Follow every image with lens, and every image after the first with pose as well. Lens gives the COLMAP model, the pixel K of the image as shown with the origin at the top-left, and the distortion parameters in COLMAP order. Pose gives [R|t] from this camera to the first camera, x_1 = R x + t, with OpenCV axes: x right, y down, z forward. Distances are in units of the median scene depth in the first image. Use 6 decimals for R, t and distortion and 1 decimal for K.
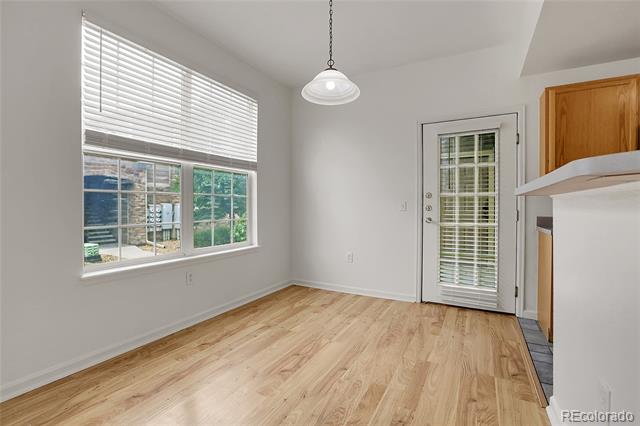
lens RADIAL K [[290.2, 0, 322.1], [0, 290.2, 209.8], [0, 0, 1]] dist [-0.031578, 0.000484]
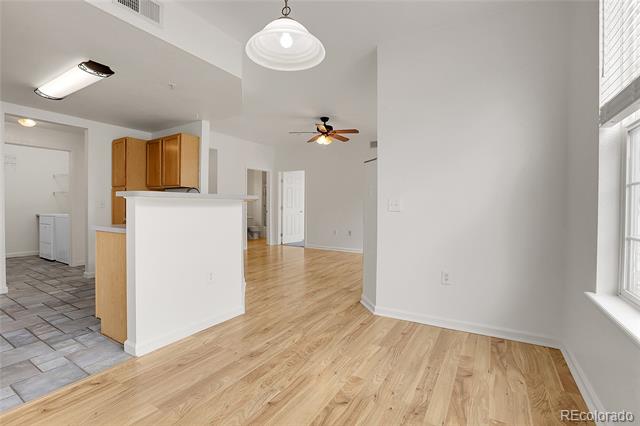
lens RADIAL K [[290.2, 0, 322.1], [0, 290.2, 209.8], [0, 0, 1]] dist [-0.031578, 0.000484]
pose [[-0.999279, -0.005535, 0.037556, -0.105287], [-0.004900, 0.999844, 0.016979, -0.013952], [-0.037644, 0.016783, -0.999150, 1.990432]]
